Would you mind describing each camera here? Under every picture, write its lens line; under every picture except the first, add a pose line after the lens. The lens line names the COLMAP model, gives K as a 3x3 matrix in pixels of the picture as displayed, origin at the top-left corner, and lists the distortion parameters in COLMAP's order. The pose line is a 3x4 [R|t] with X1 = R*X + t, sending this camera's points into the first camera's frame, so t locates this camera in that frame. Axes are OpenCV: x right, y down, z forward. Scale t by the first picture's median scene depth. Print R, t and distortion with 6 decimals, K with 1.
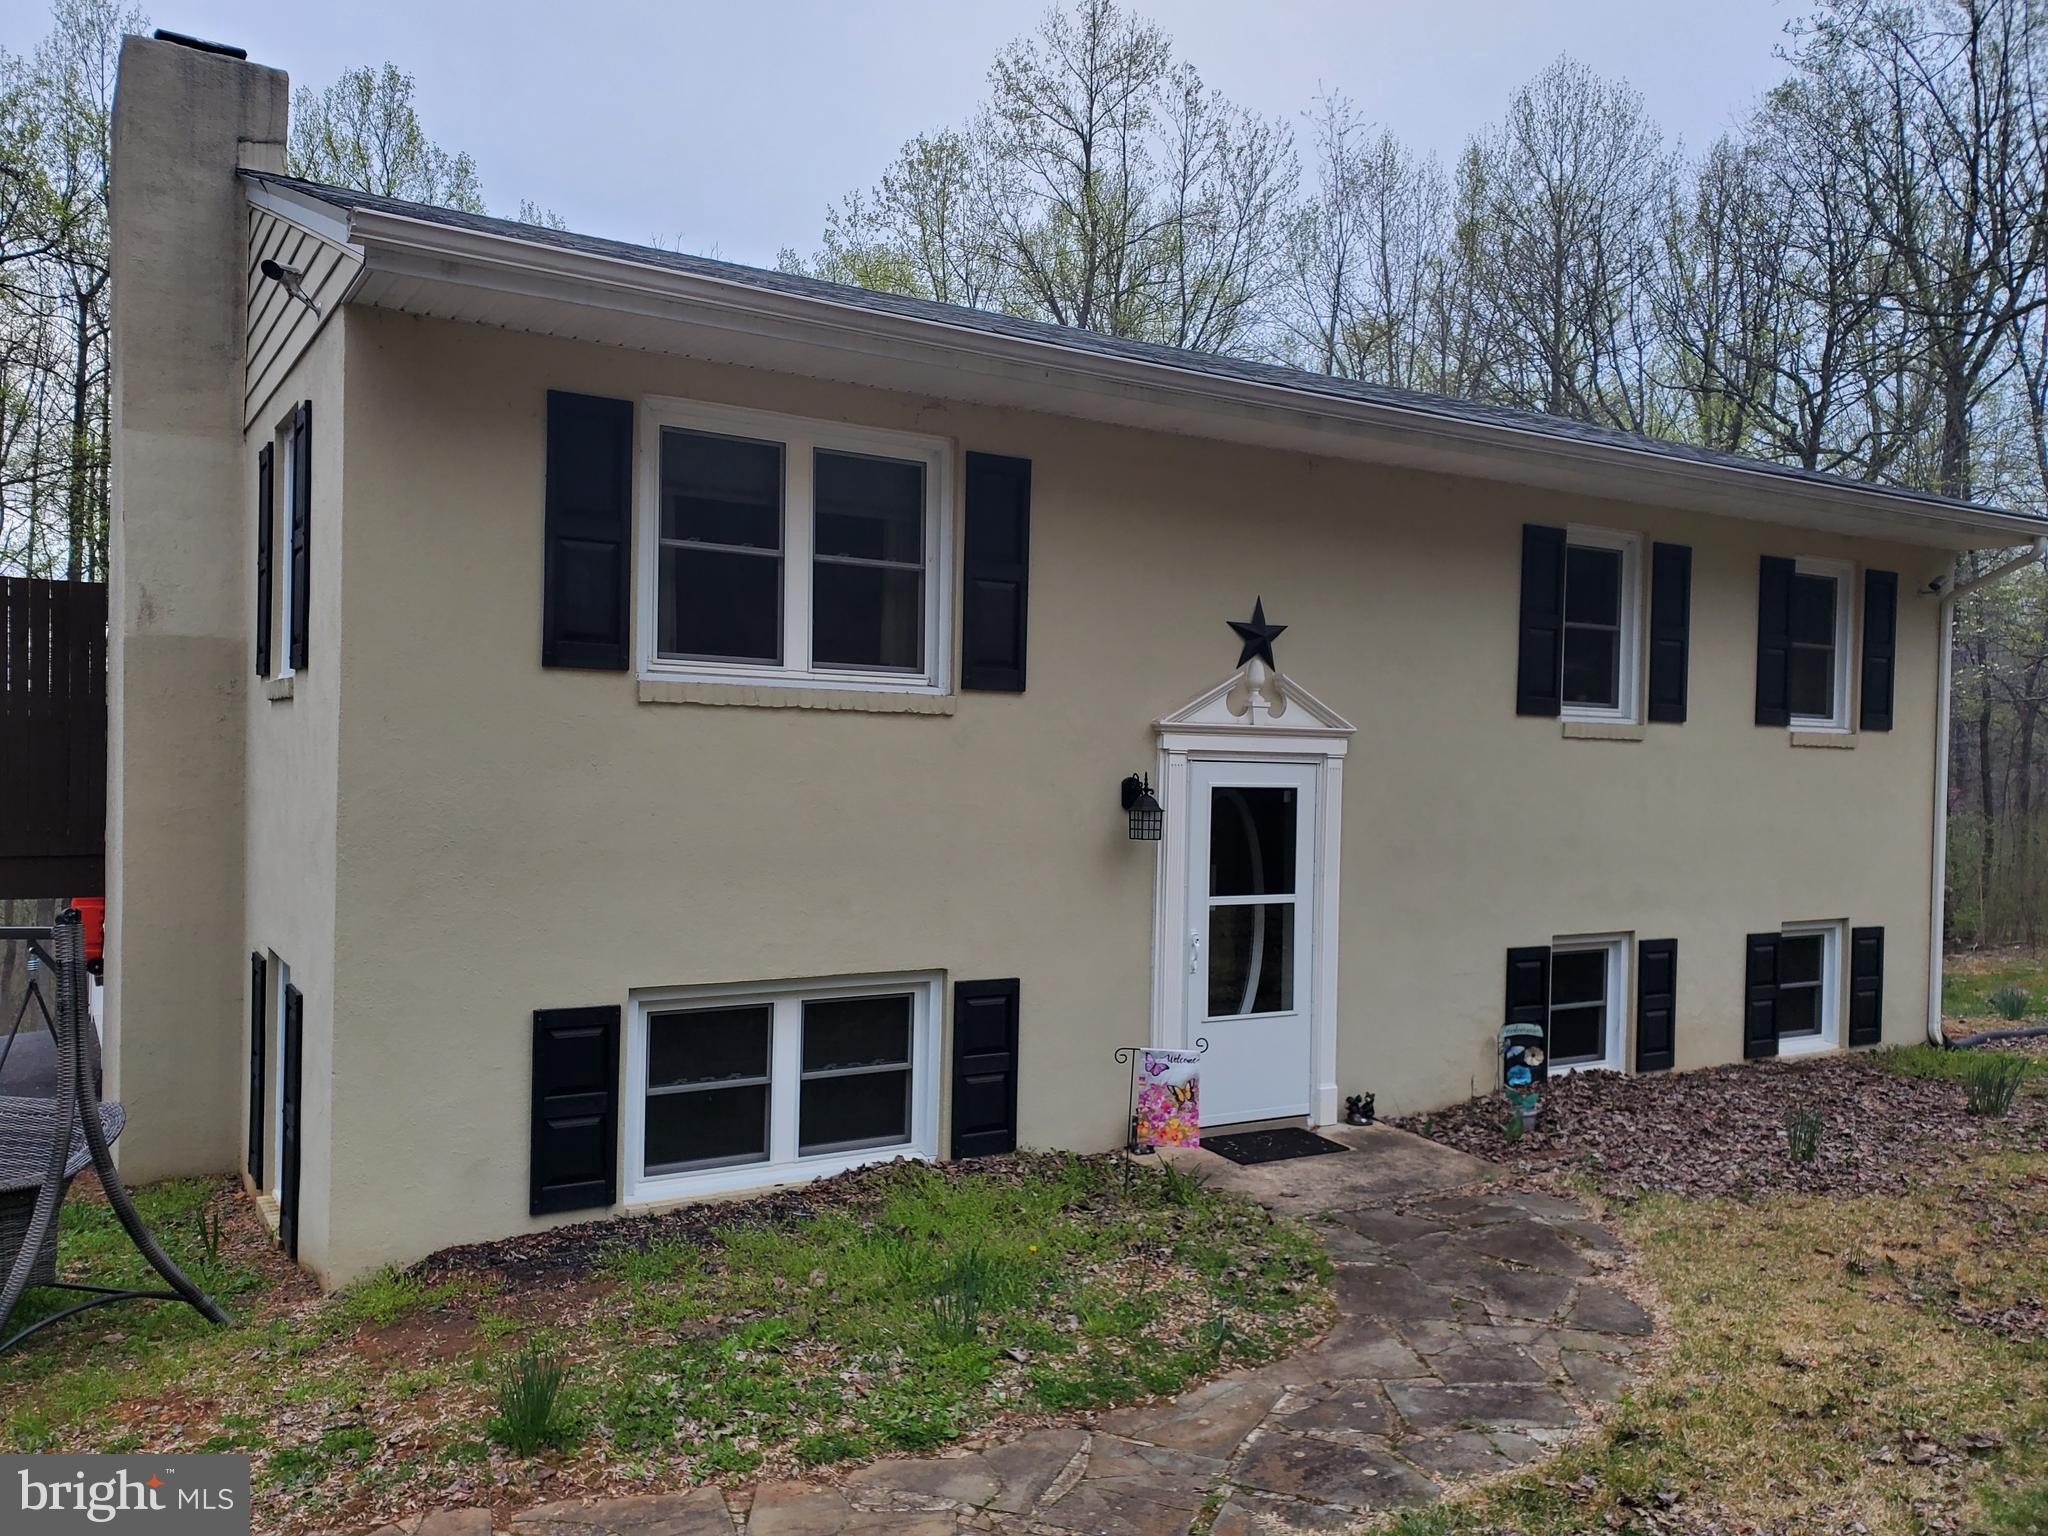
lens RADIAL K [[1579.3, 0, 1081.8], [0, 1579.3, 737.7], [0, 0, 1]] dist [0.057827, -0.003778]
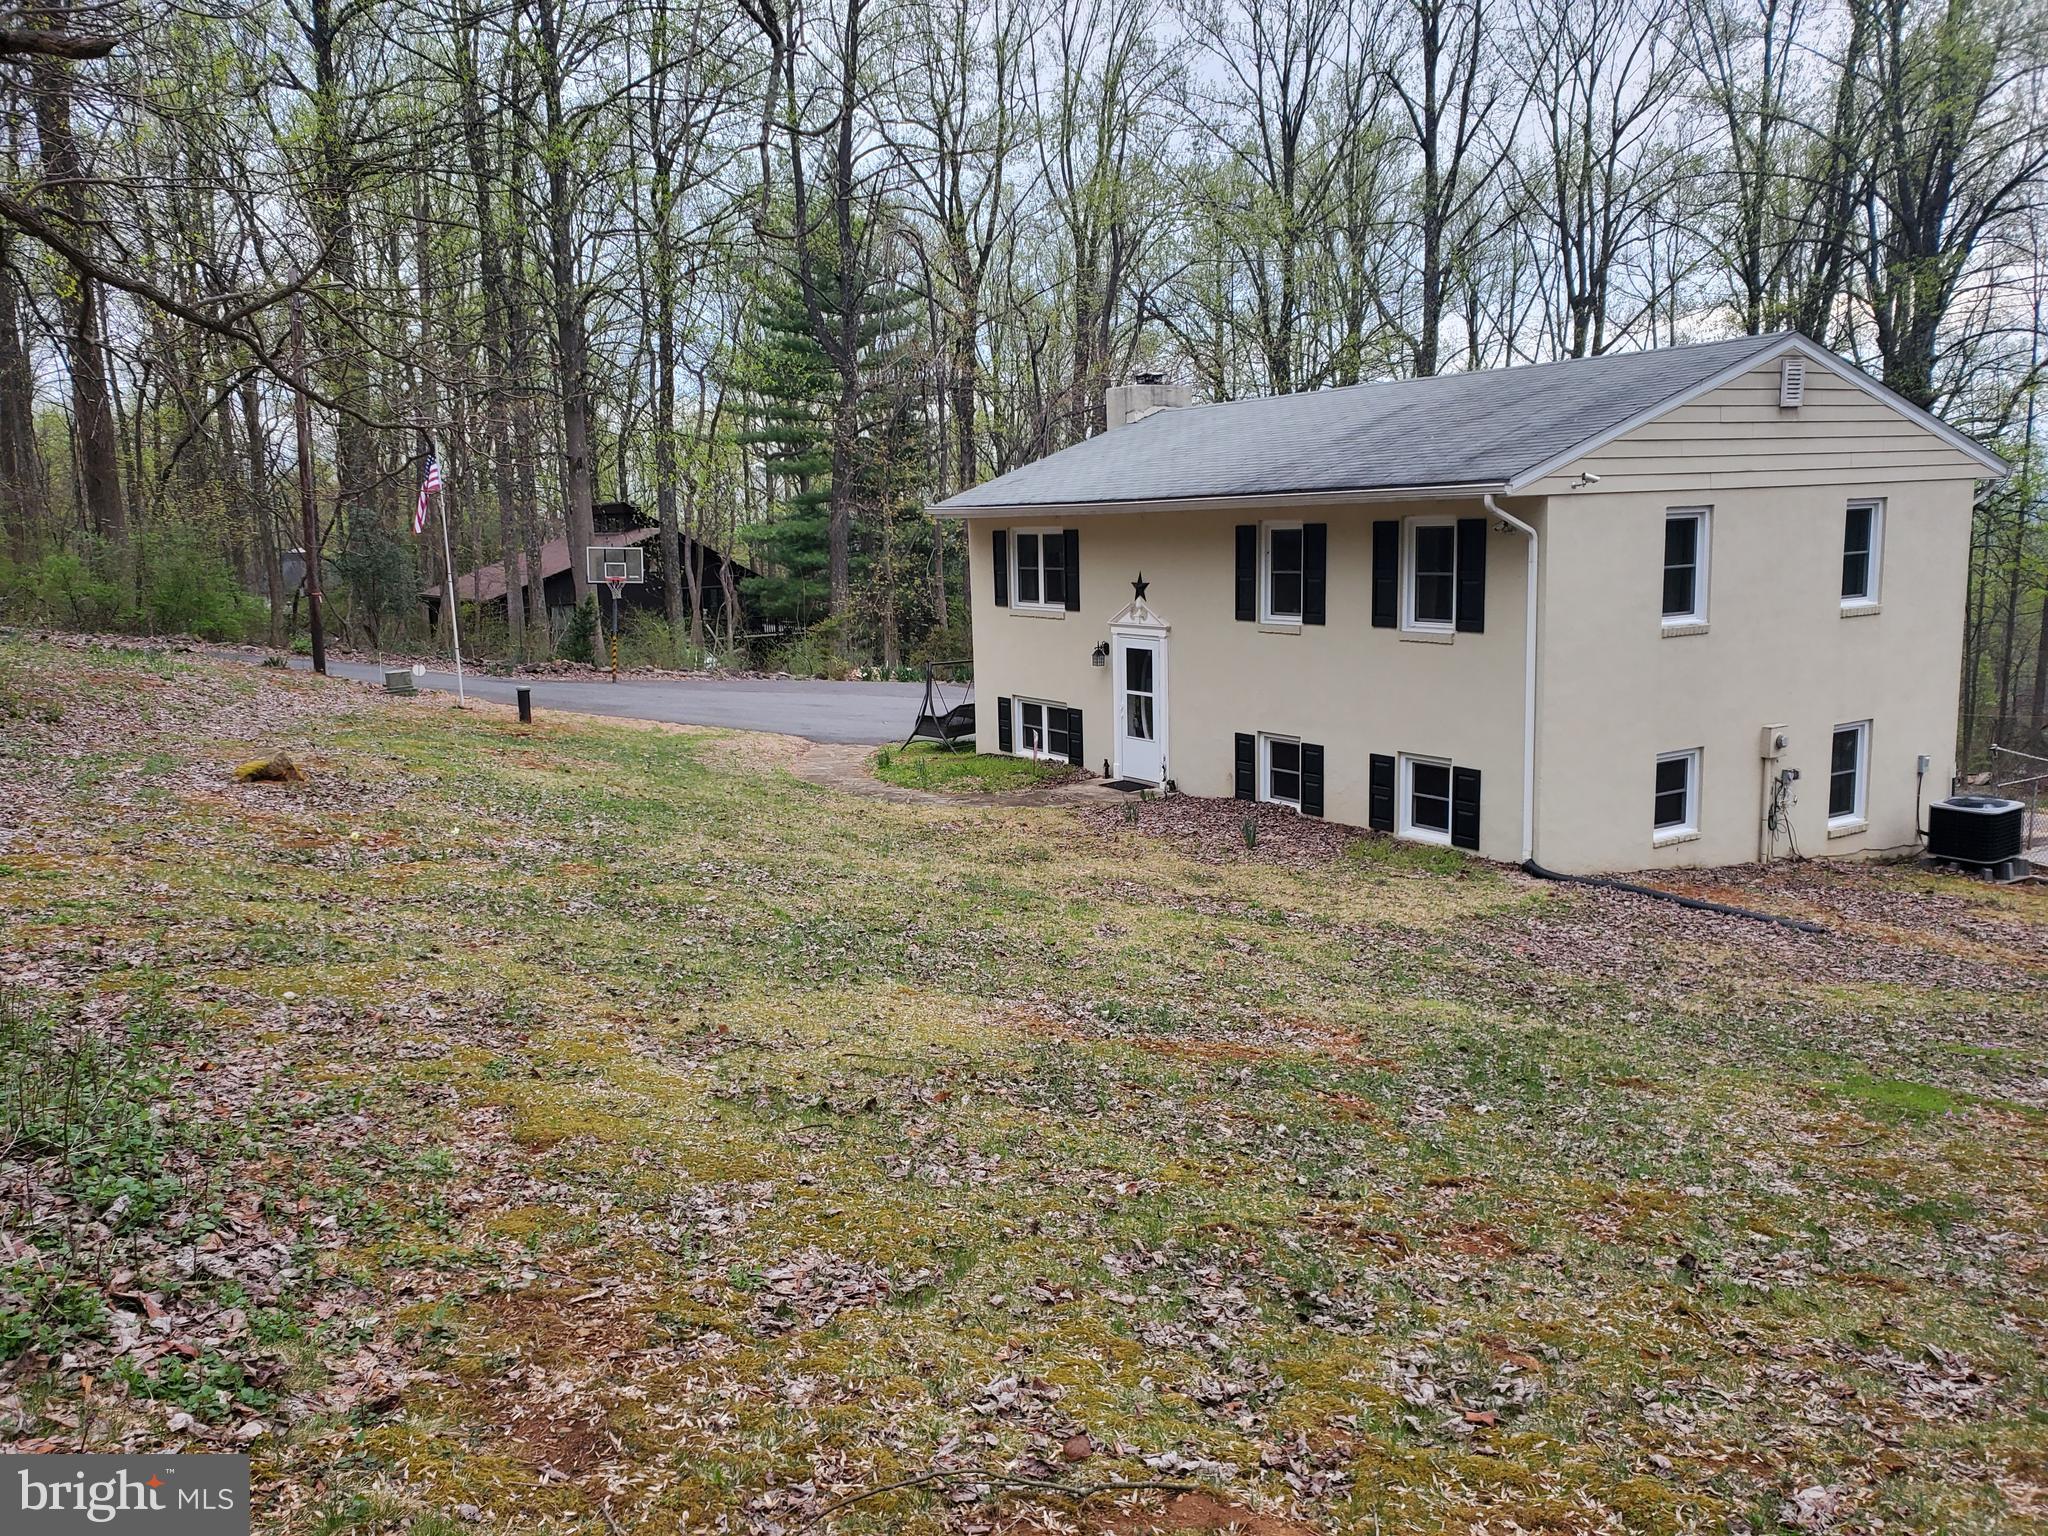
lens RADIAL K [[1573.2, 0, 1023.7], [0, 1573.2, 781.3], [0, 0, 1]] dist [0.001477, 0.040882]
pose [[0.009198, 0.125789, -0.992014, 2.630975], [0.012826, 0.991960, 0.125901, -0.077017], [0.999875, -0.013882, 0.007510, 0.794851]]
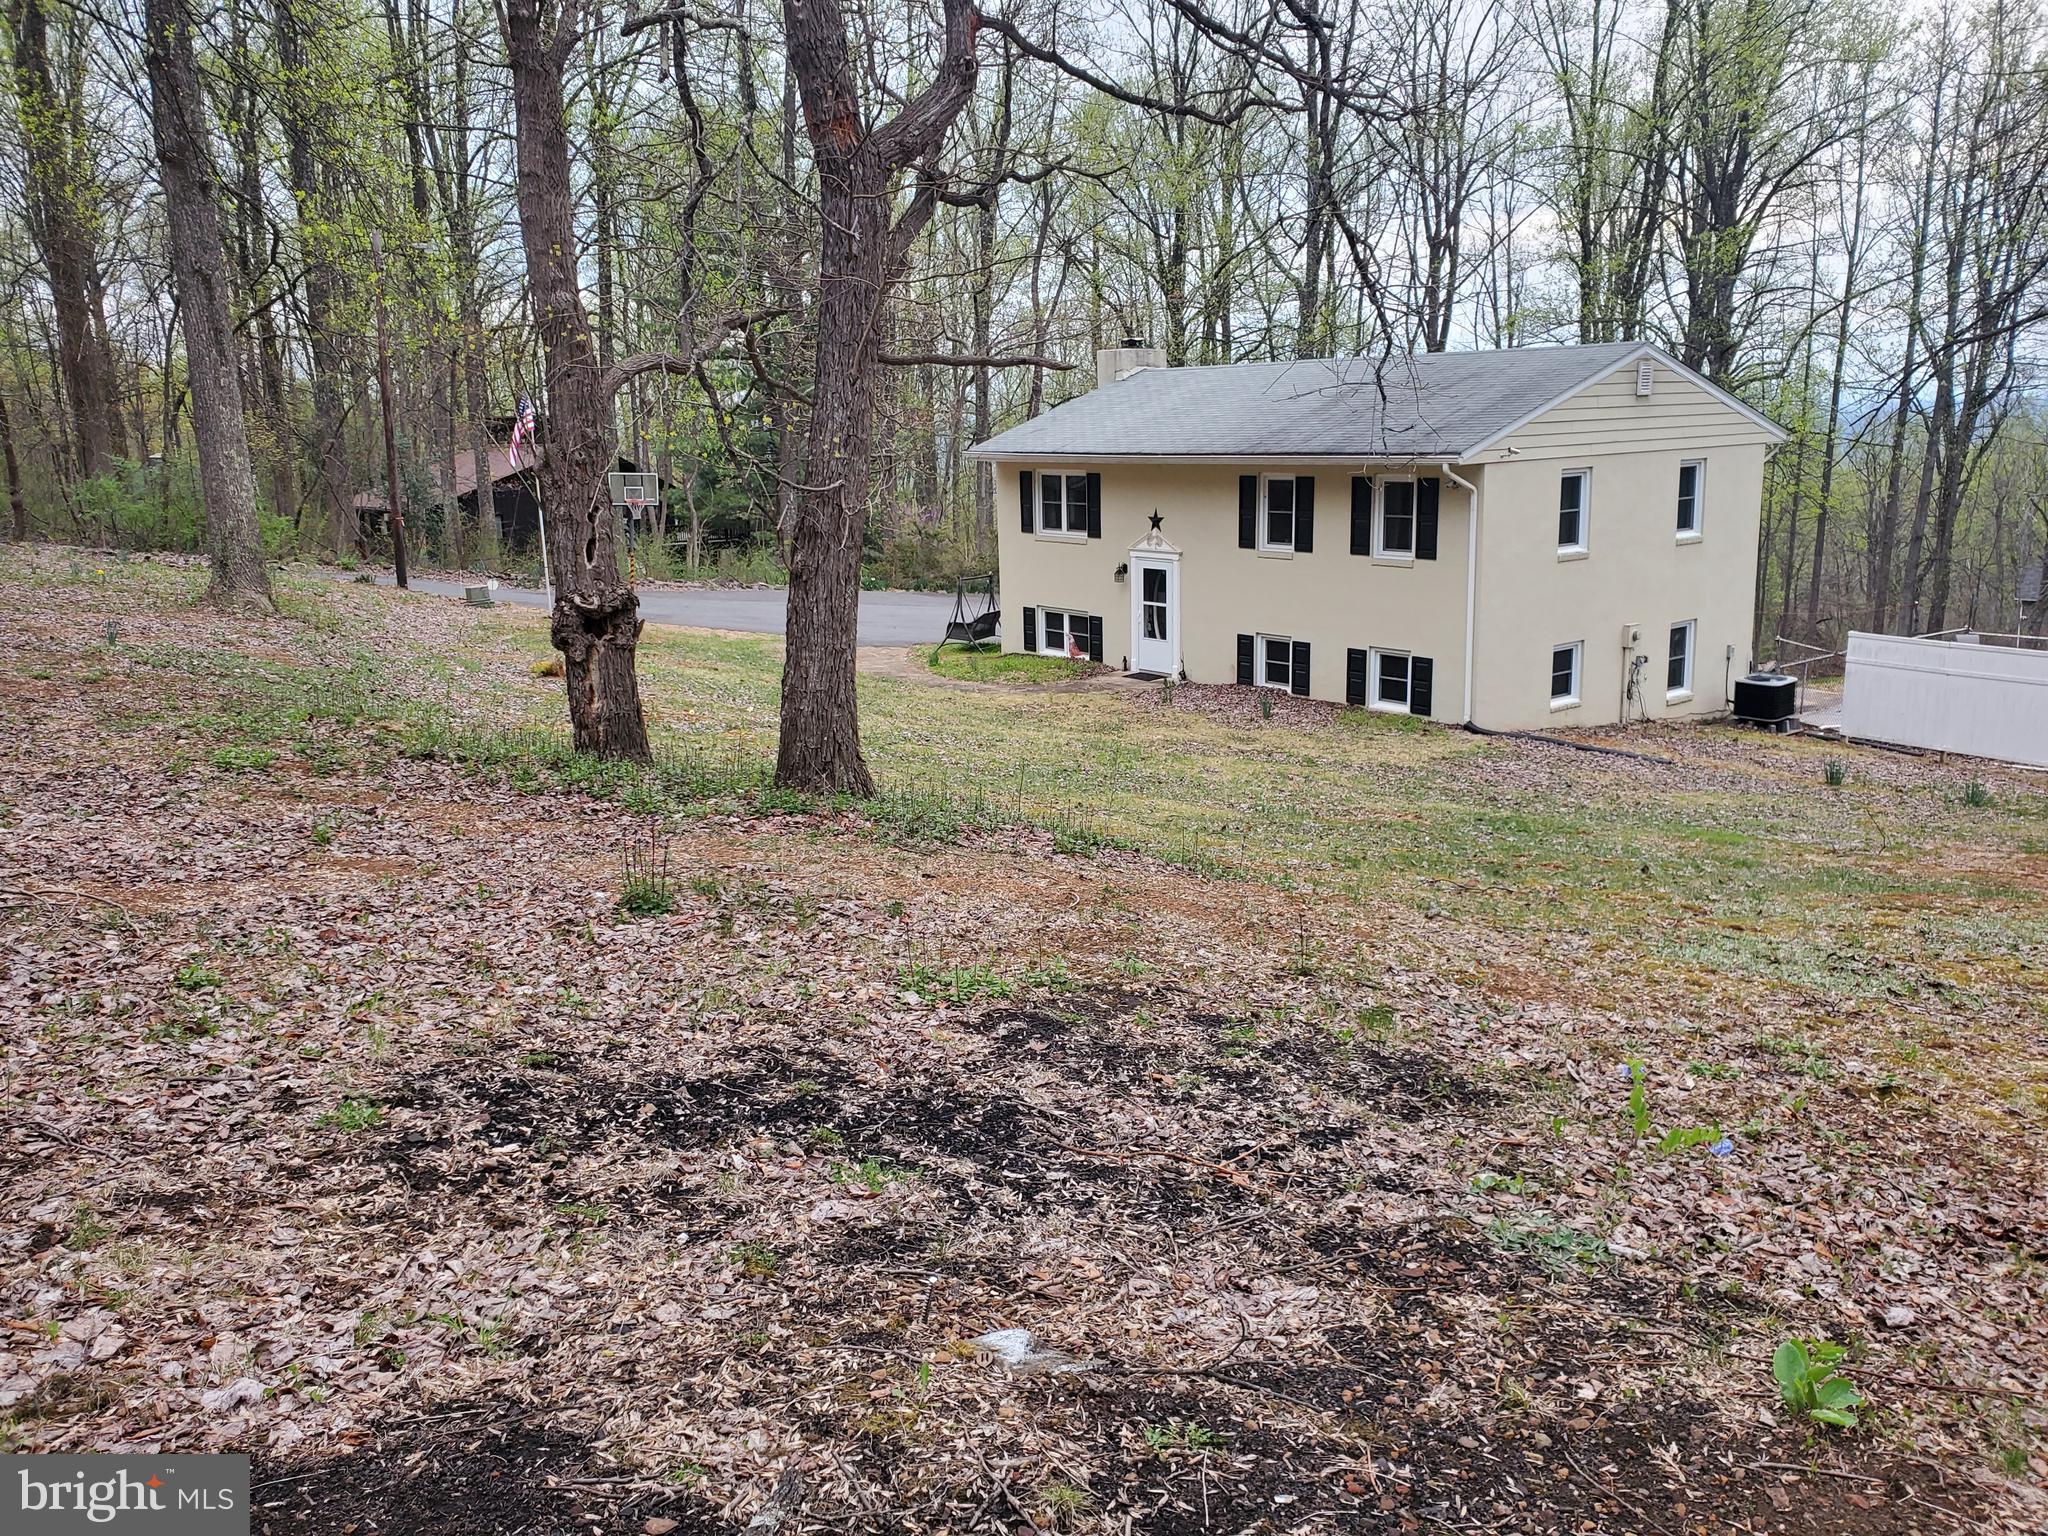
lens RADIAL K [[1579.3, 0, 1081.8], [0, 1579.3, 737.7], [0, 0, 1]] dist [0.057827, -0.003778]
pose [[0.147407, 0.156428, -0.976628, 3.302622], [0.009204, 0.987154, 0.159503, -0.144290], [0.989033, -0.032501, 0.144073, 0.376194]]
